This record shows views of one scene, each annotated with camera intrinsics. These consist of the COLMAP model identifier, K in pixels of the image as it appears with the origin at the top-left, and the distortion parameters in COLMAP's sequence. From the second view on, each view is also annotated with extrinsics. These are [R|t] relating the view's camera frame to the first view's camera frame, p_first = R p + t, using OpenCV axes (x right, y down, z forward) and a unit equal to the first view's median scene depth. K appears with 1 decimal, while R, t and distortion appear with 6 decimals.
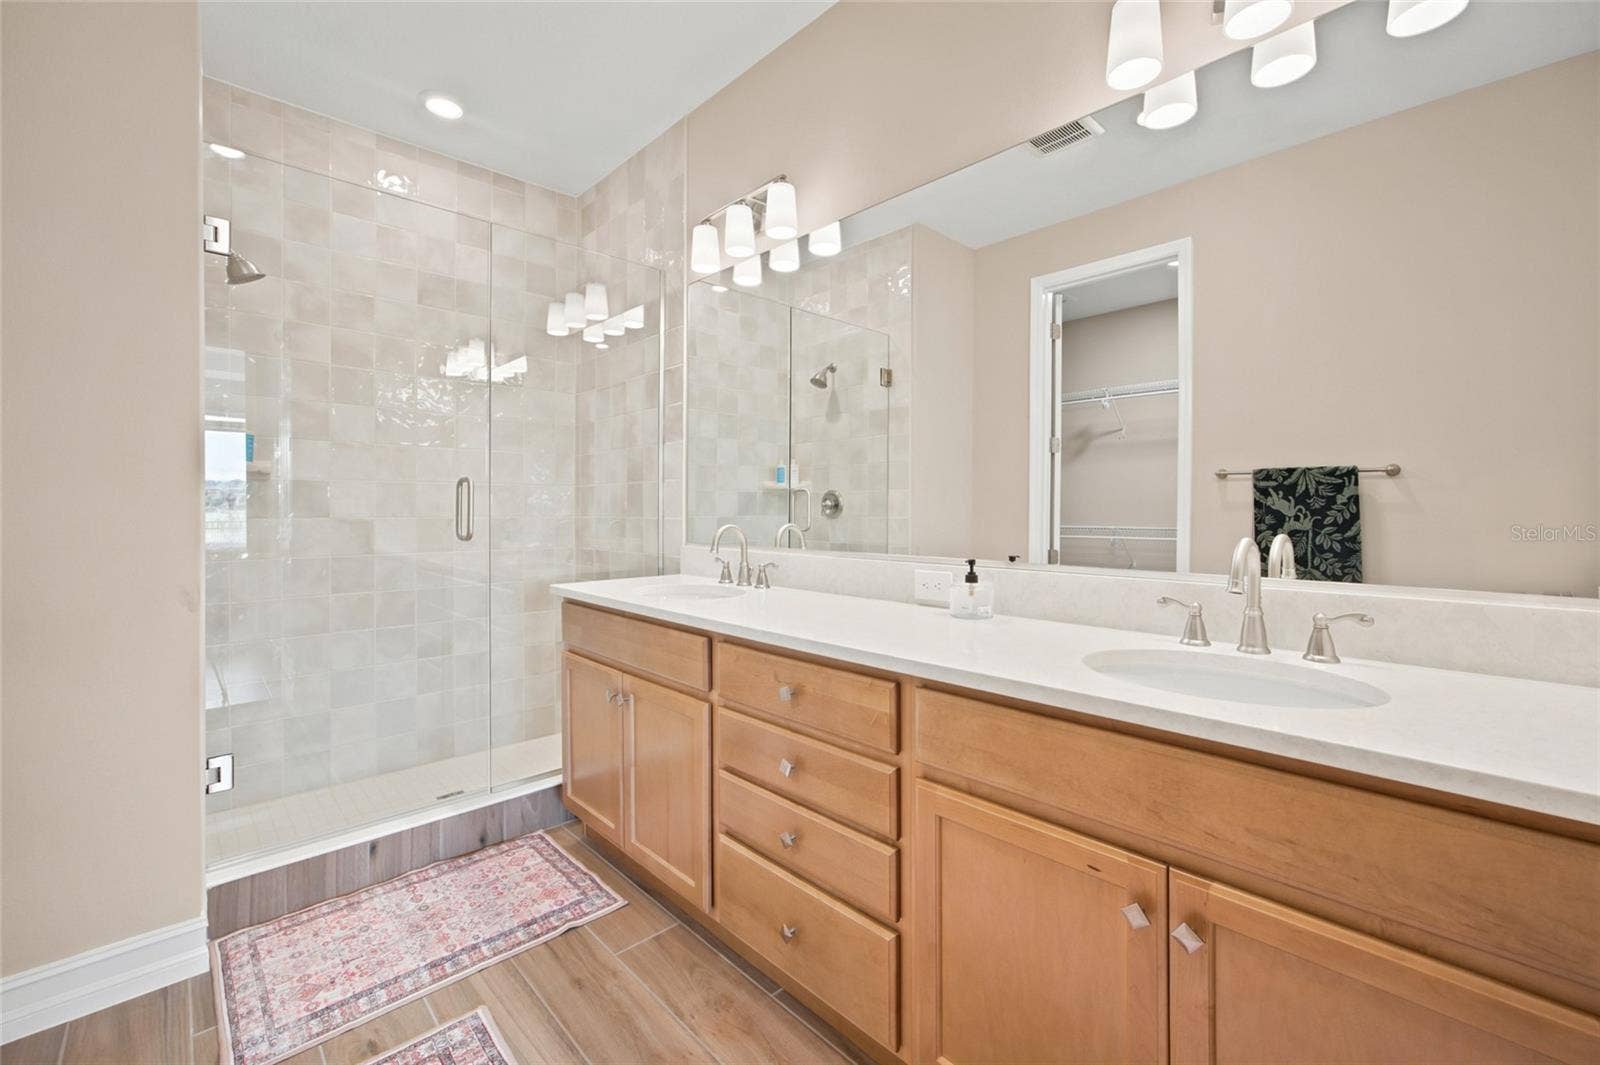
lens RADIAL K [[670.2, 0, 799.3], [0, 670.2, 507.5], [0, 0, 1]] dist [-0.000518, 0.000258]
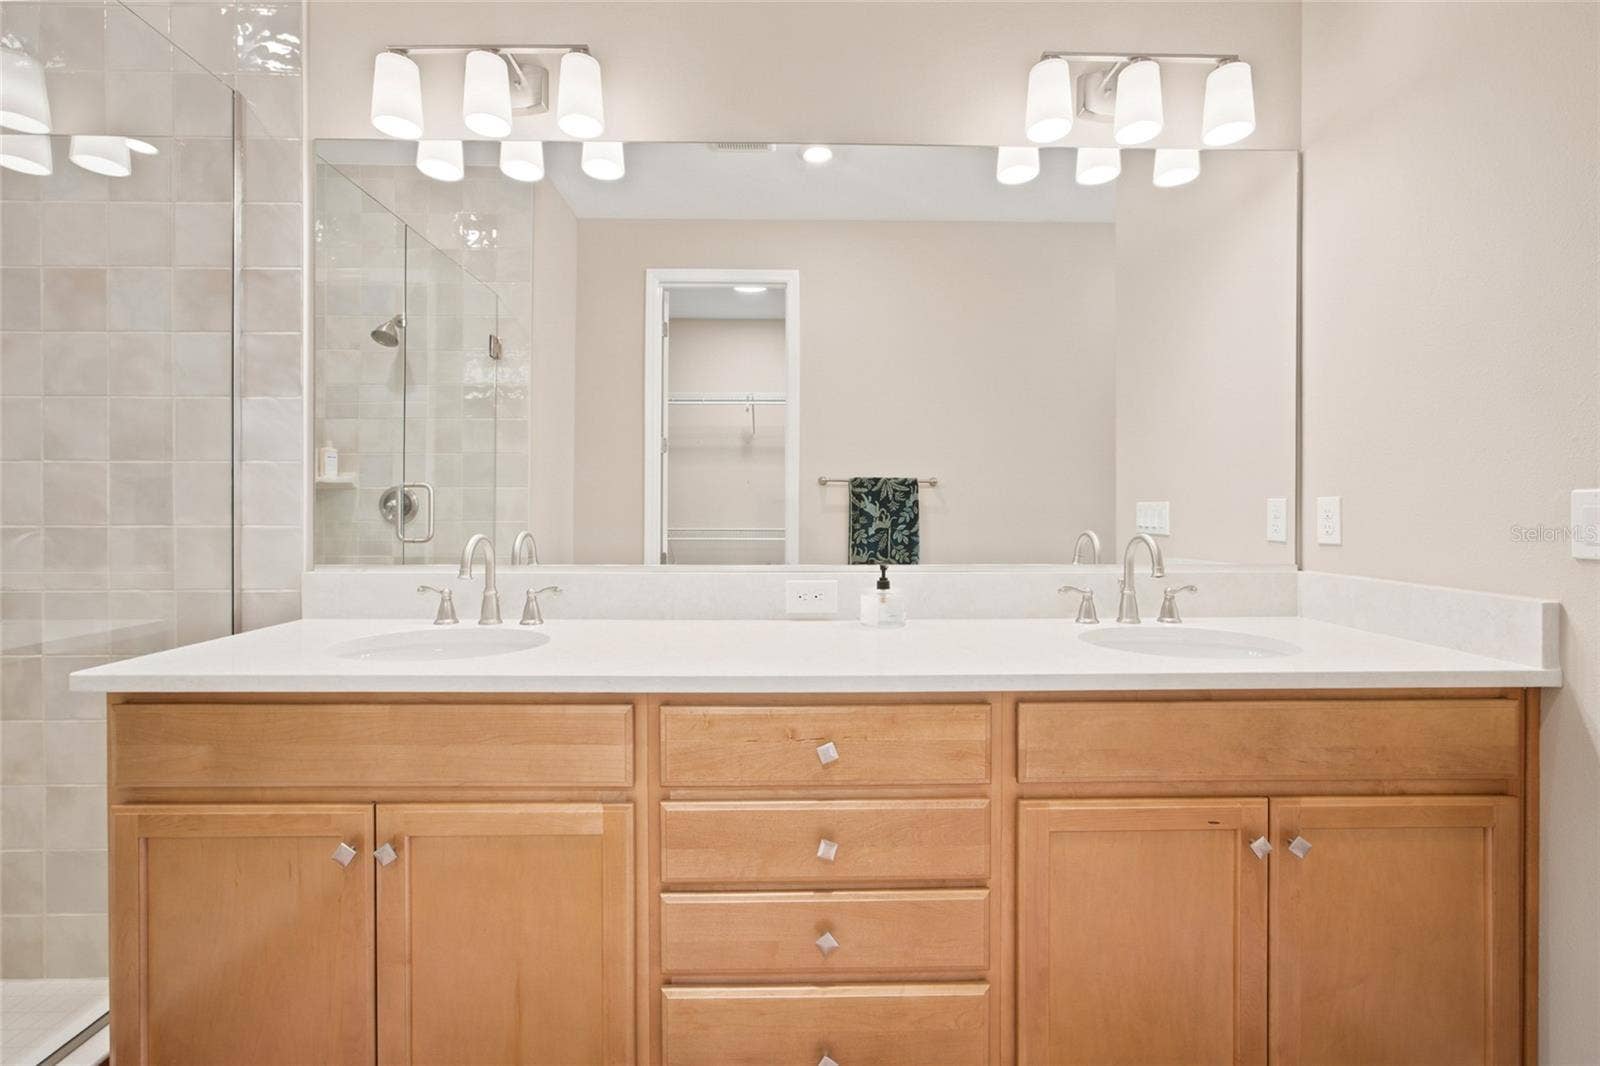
lens RADIAL K [[692.7, 0, 798.0], [0, 692.7, 510.5], [0, 0, 1]] dist [-0.001980, -0.000097]
pose [[0.682138, -0.000003, 0.731223, -0.308444], [-0.000783, 0.999999, 0.000734, 0.000547], [-0.731223, -0.001073, 0.682138, 0.239575]]
